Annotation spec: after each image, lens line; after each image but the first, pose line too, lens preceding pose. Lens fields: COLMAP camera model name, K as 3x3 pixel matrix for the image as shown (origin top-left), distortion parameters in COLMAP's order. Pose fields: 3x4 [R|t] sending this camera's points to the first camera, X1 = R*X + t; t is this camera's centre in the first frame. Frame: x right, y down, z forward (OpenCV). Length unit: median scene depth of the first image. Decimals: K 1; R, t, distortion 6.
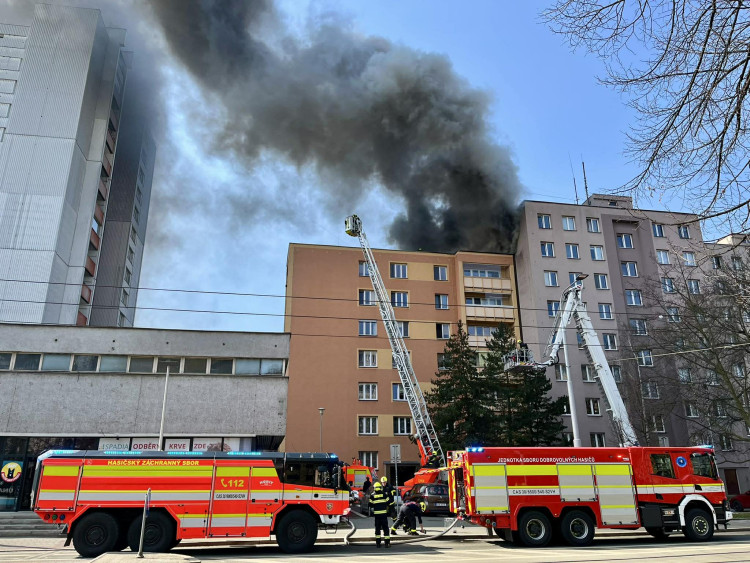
lens RADIAL K [[554.0, 0, 375.0], [0, 554.0, 281.5], [0, 0, 1]] dist [0.070465, -0.091546]
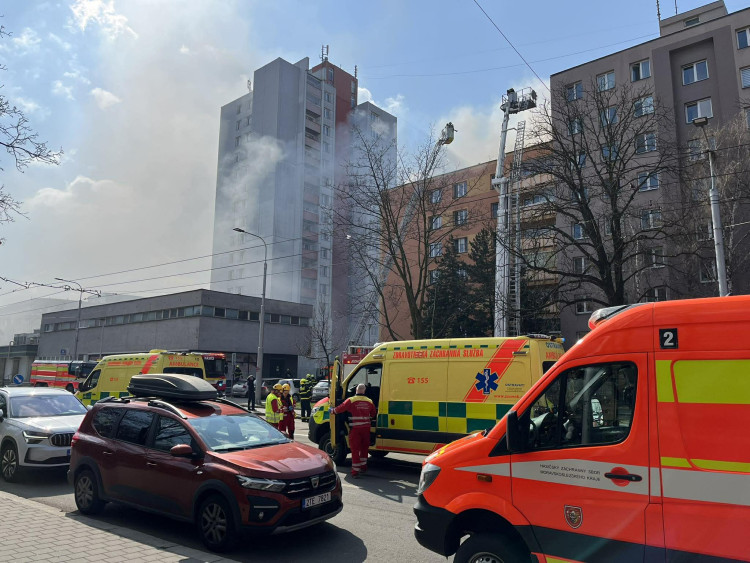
lens RADIAL K [[554.0, 0, 375.0], [0, 554.0, 281.5], [0, 0, 1]] dist [0.070465, -0.091546]
pose [[0.628535, -0.127658, -0.767233, 1.492605], [0.234802, 0.971558, 0.030700, 0.149937], [0.741493, -0.199444, 0.640633, 0.358987]]
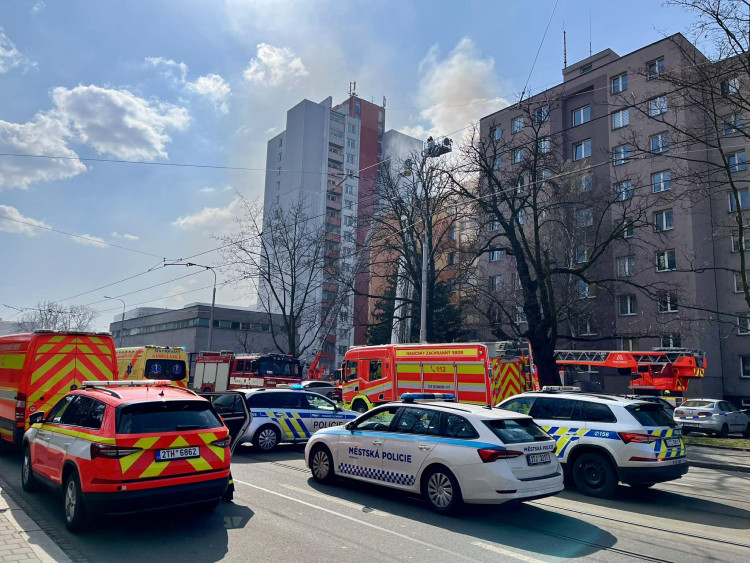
lens RADIAL K [[554.0, 0, 375.0], [0, 554.0, 281.5], [0, 0, 1]] dist [0.070465, -0.091546]
pose [[0.477300, -0.142872, -0.867048, 2.066262], [0.247064, 0.968711, -0.023618, 0.232043], [0.843294, -0.202943, 0.497665, 0.570439]]
